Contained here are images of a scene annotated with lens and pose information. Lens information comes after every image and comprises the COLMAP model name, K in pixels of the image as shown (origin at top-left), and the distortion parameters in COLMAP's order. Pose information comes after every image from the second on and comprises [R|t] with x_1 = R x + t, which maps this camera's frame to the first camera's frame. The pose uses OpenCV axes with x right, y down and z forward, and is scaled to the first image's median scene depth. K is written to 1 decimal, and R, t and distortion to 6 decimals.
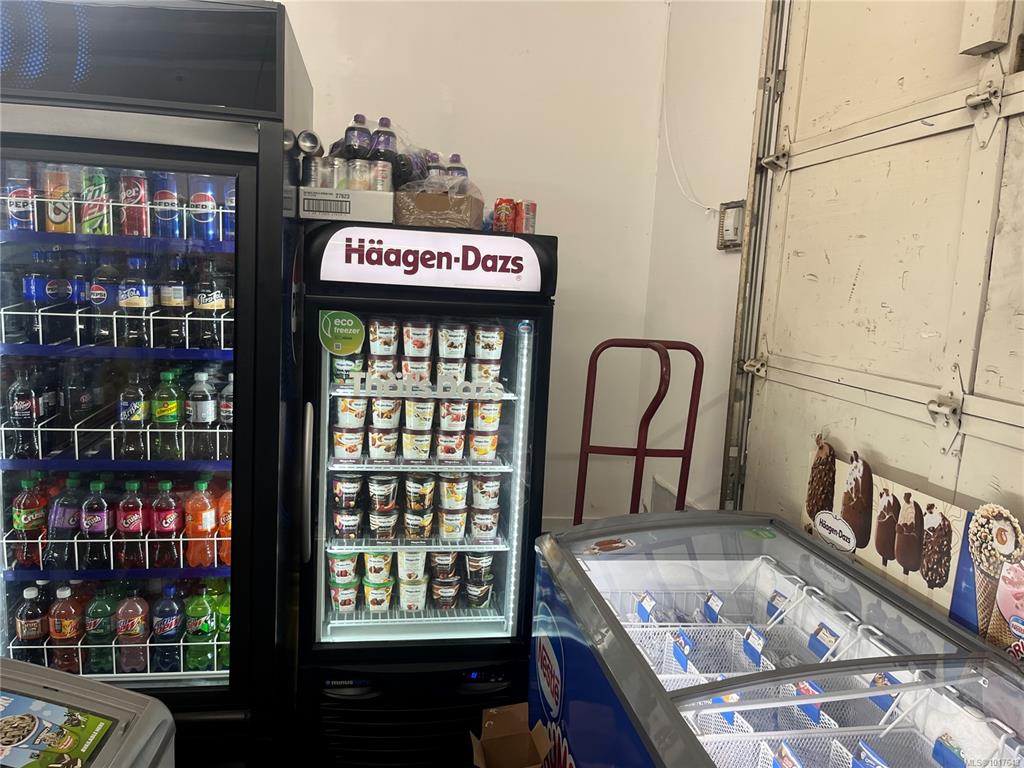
lens RADIAL K [[768.7, 0, 513.1], [0, 768.7, 385.0], [0, 0, 1]] dist [0.063053, -0.094914]
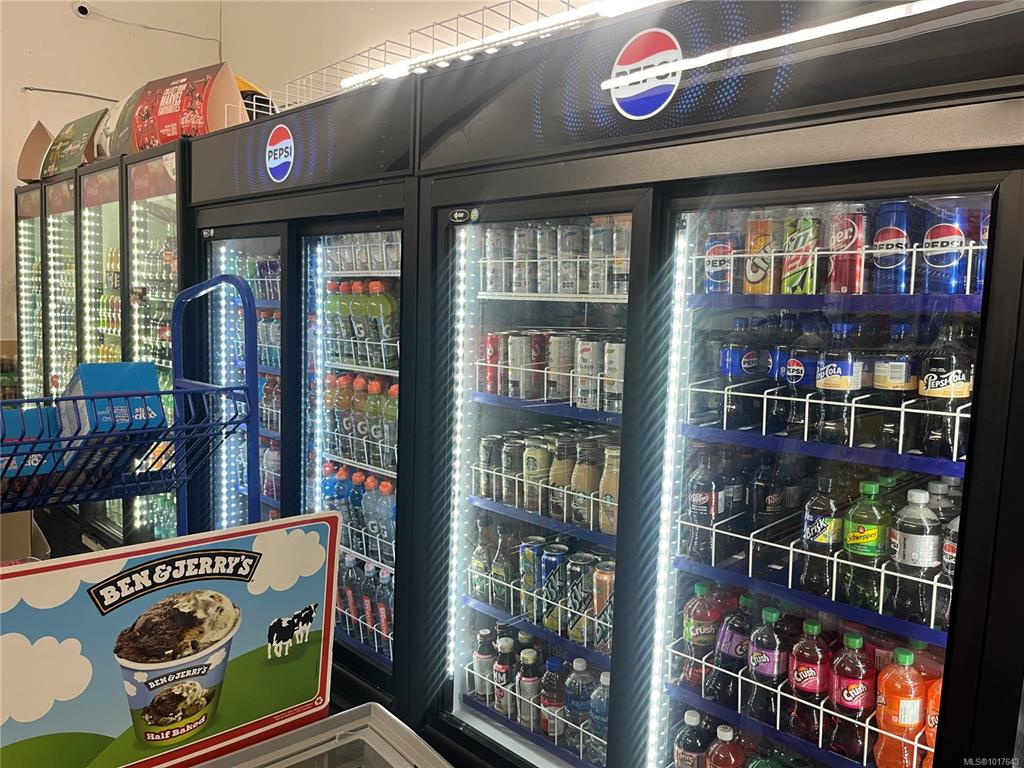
lens RADIAL K [[768.7, 0, 529.5], [0, 768.7, 390.4], [0, 0, 1]] dist [0.063053, -0.094914]
pose [[0.579374, 0.053739, -0.813288, -0.057149], [-0.109406, 0.993922, -0.012264, -0.058353], [0.807685, 0.096084, 0.581732, 0.335167]]
